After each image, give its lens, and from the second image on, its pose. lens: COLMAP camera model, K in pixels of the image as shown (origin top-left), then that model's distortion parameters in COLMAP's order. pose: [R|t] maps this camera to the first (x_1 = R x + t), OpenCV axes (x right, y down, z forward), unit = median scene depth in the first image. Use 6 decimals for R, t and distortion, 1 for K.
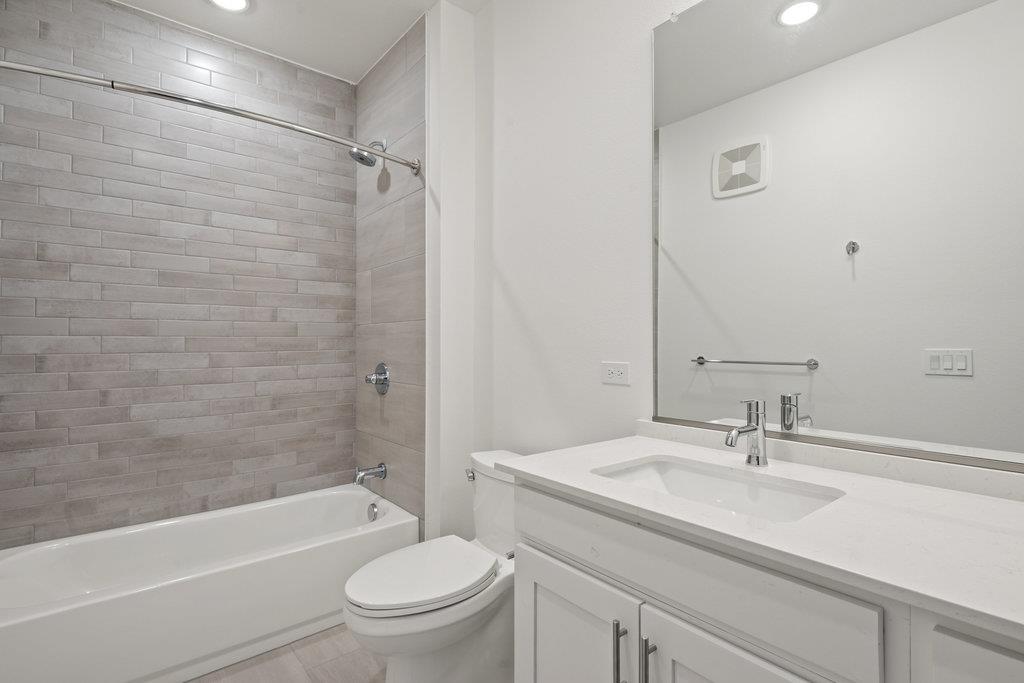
lens RADIAL K [[483.3, 0, 507.6], [0, 483.3, 346.7], [0, 0, 1]] dist [-0.004597, -0.001502]
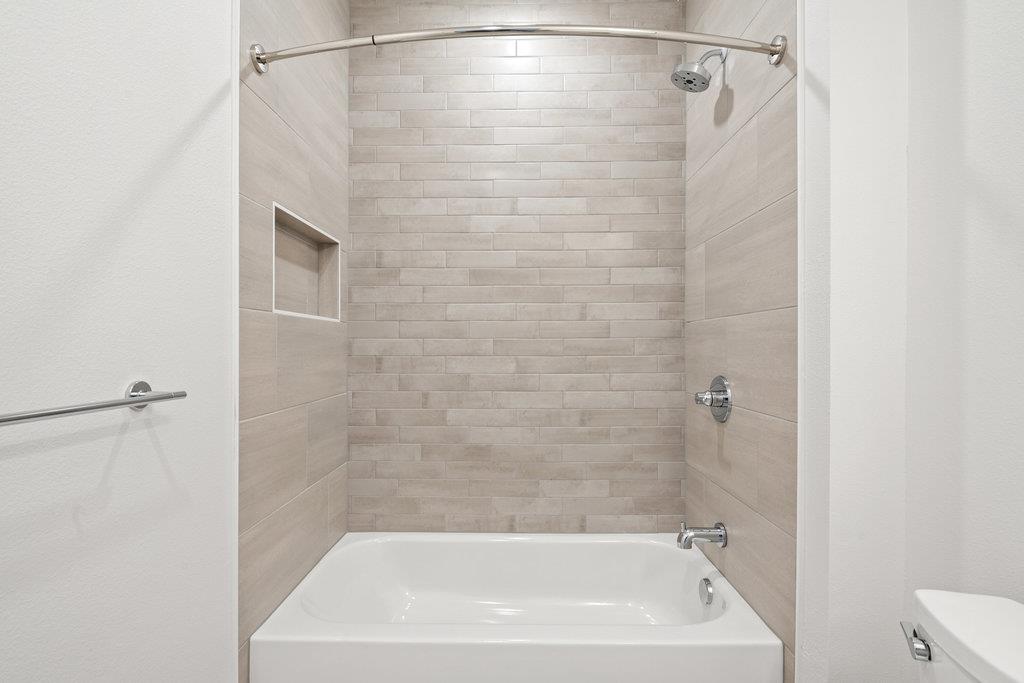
lens RADIAL K [[466.1, 0, 511.1], [0, 466.1, 343.0], [0, 0, 1]] dist [0.011182, -0.013155]
pose [[0.766008, -0.002038, -0.642828, -0.066543], [-0.007754, 0.999893, -0.012409, -0.001893], [0.642784, 0.014490, 0.765910, 0.321536]]
